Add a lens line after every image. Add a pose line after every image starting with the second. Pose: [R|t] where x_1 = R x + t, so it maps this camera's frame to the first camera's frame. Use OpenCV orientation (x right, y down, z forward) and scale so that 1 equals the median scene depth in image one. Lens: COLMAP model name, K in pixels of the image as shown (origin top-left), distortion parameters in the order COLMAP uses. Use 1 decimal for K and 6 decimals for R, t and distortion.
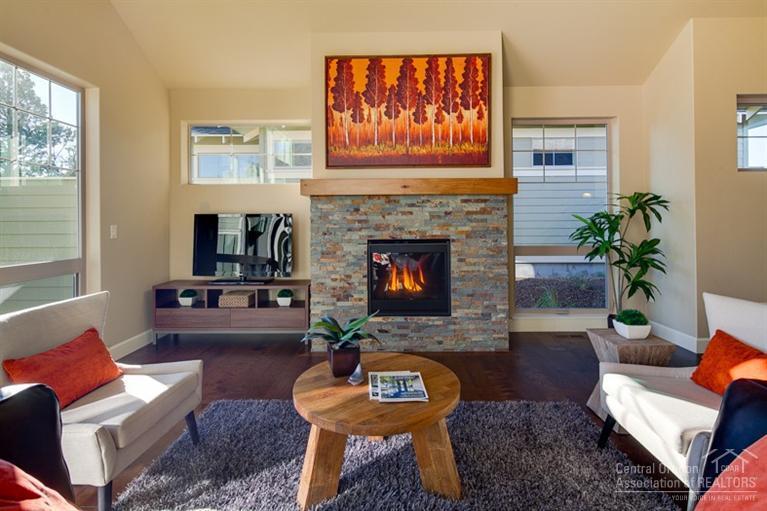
lens RADIAL K [[373.4, 0, 383.6], [0, 373.4, 214.6], [0, 0, 1]] dist [0.002935, 0.000090]
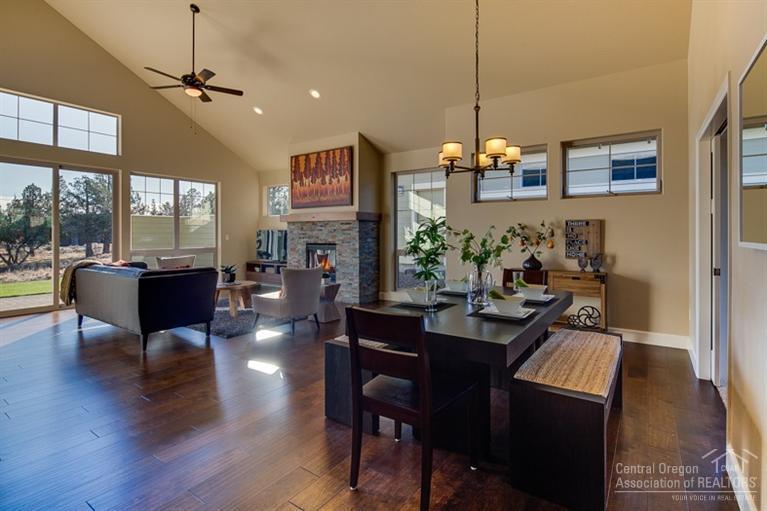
lens RADIAL K [[379.0, 0, 383.0], [0, 379.0, 233.8], [0, 0, 1]] dist [0.000157, -0.000123]
pose [[0.829095, 0.005284, -0.559082, 1.486678], [-0.000670, 0.999964, 0.008458, -0.001325], [0.559107, -0.006637, 0.829069, -0.497921]]
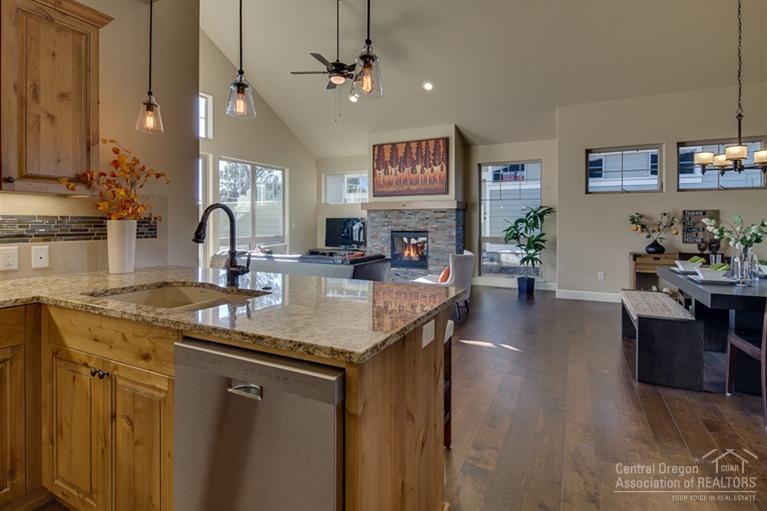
lens RADIAL K [[378.7, 0, 386.0], [0, 378.7, 221.5], [0, 0, 1]] dist [-0.001270, -0.000369]
pose [[0.902776, 0.006155, -0.430067, 0.850846], [-0.002922, 0.999962, 0.008177, -0.001615], [0.430102, -0.006125, 0.902760, -0.935068]]
